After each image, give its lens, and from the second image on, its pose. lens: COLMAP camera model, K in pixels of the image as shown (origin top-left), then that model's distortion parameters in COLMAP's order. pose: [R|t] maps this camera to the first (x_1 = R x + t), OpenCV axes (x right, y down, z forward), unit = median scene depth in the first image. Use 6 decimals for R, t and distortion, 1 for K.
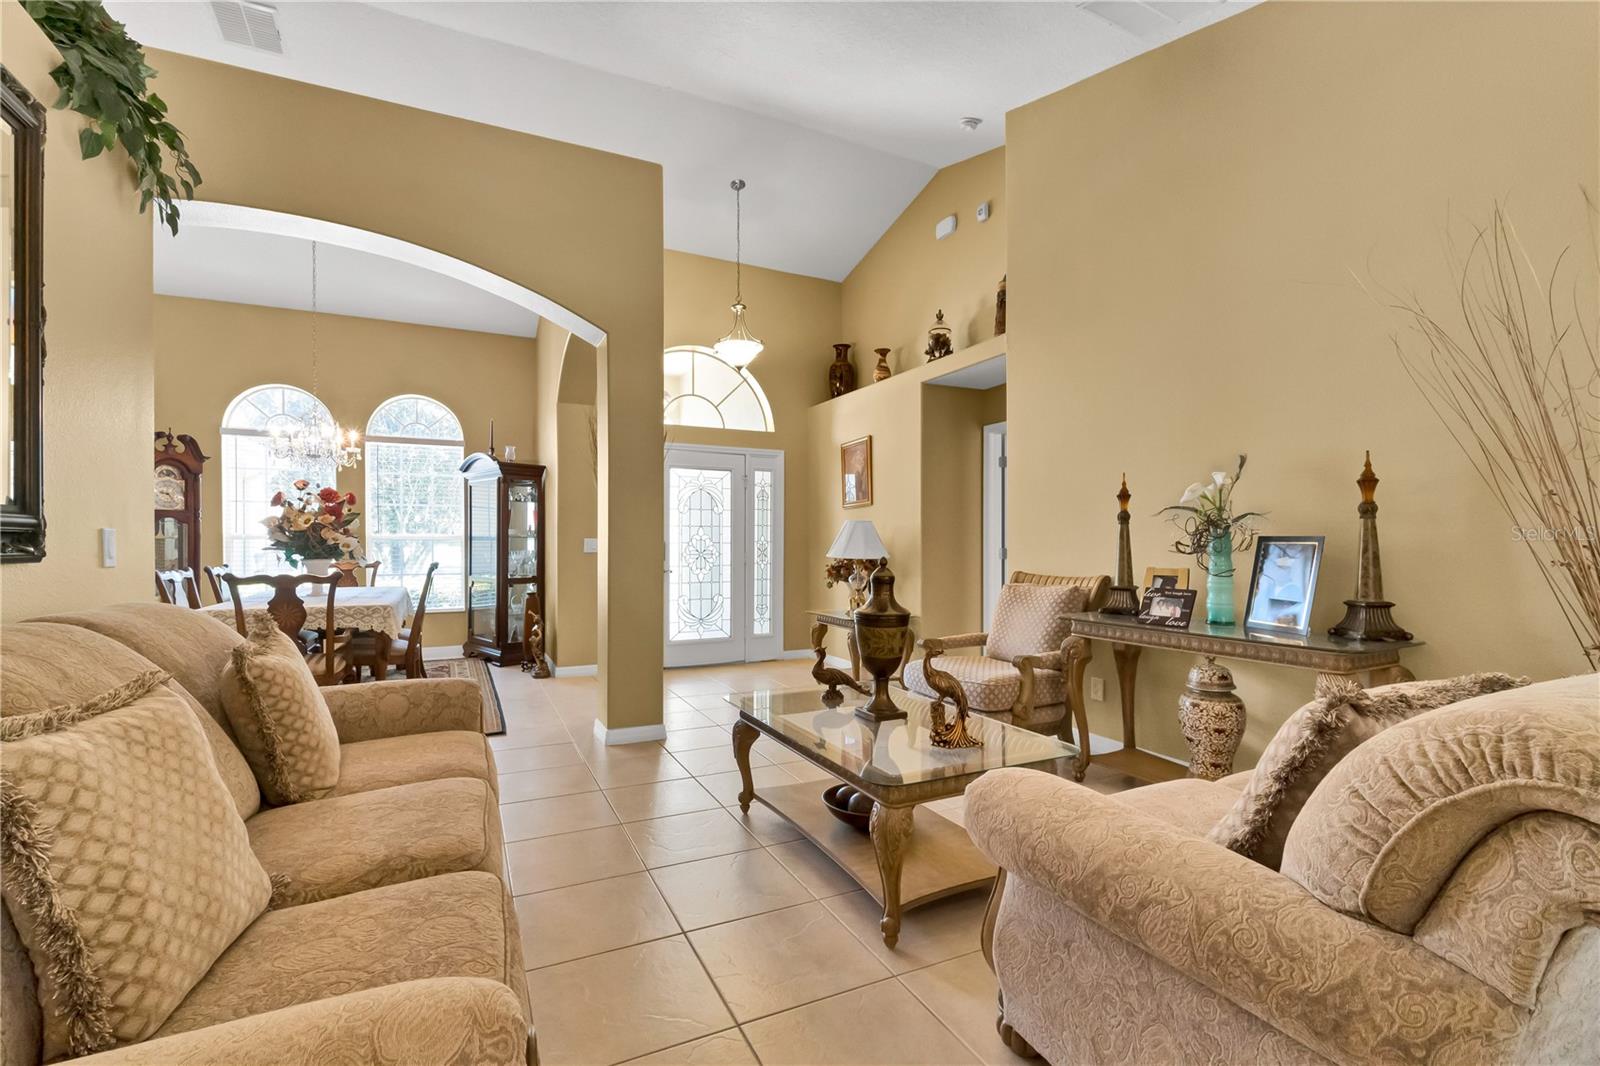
lens RADIAL K [[709.3, 0, 793.3], [0, 709.3, 545.9], [0, 0, 1]] dist [-0.004189, 0.001521]
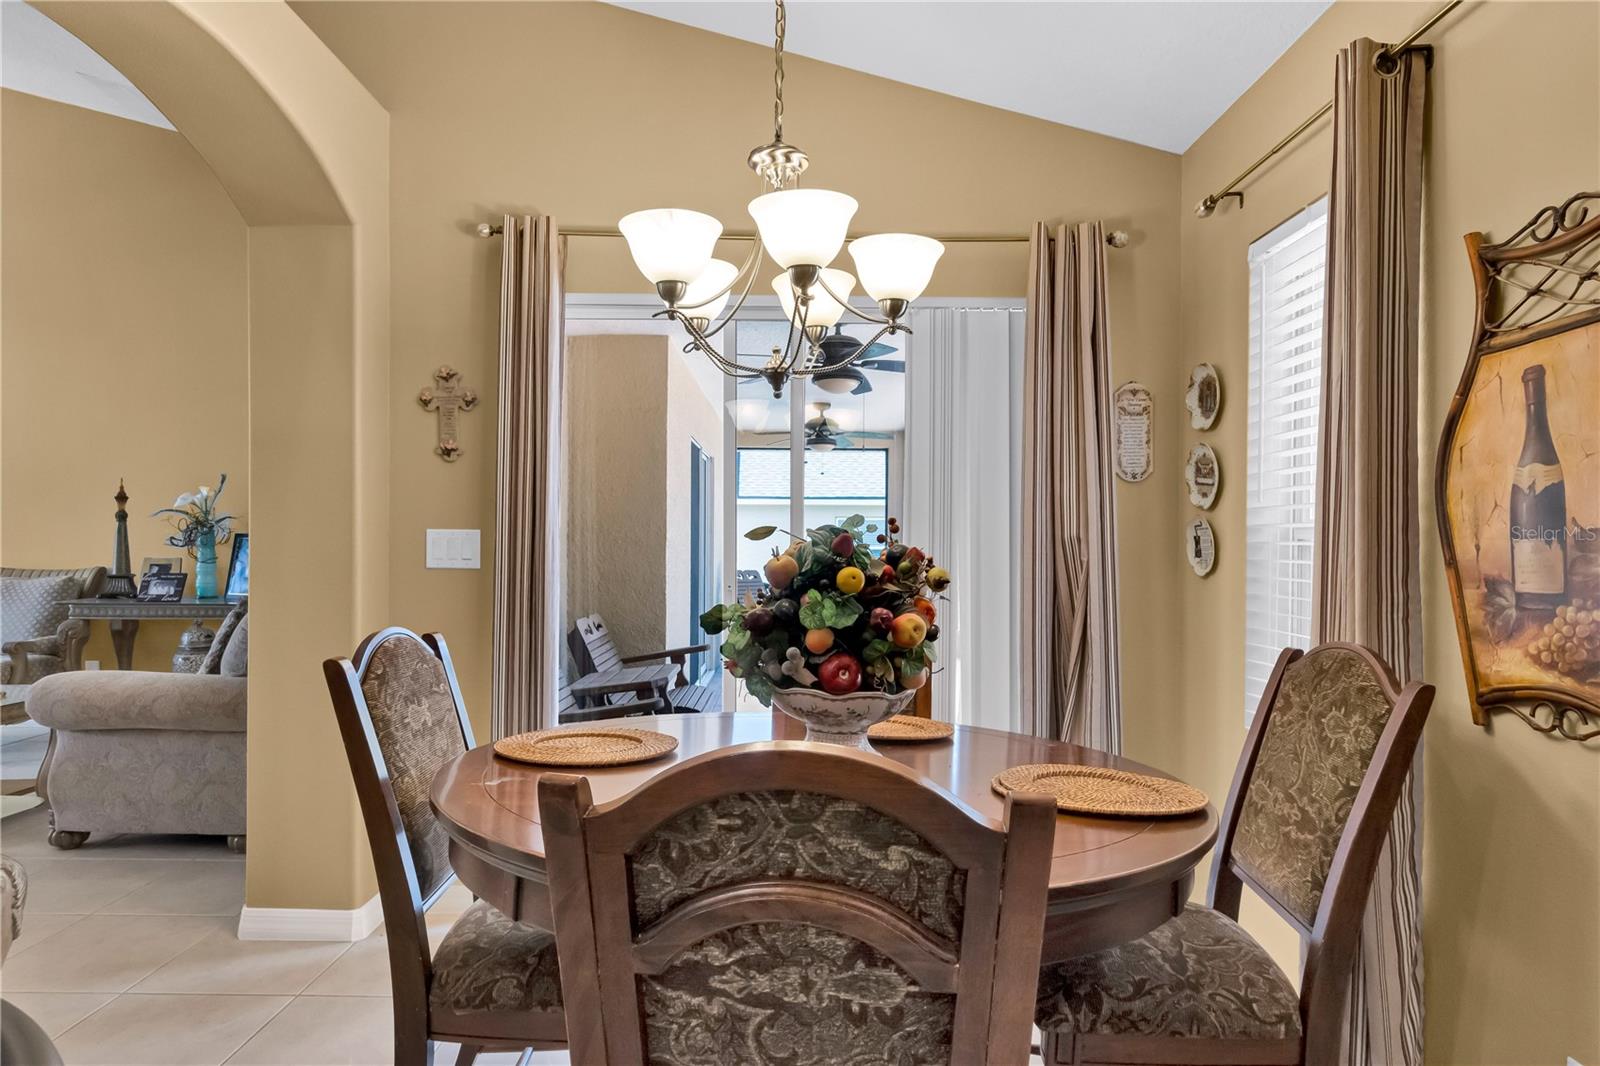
lens RADIAL K [[834.4, 0, 791.1], [0, 834.4, 545.8], [0, 0, 1]] dist [-0.006465, 0.005224]
pose [[0.420867, -0.003036, 0.907117, -0.363261], [-0.000788, 0.999993, 0.003713, 0.003643], [-0.907122, -0.002278, 0.420861, -0.670678]]
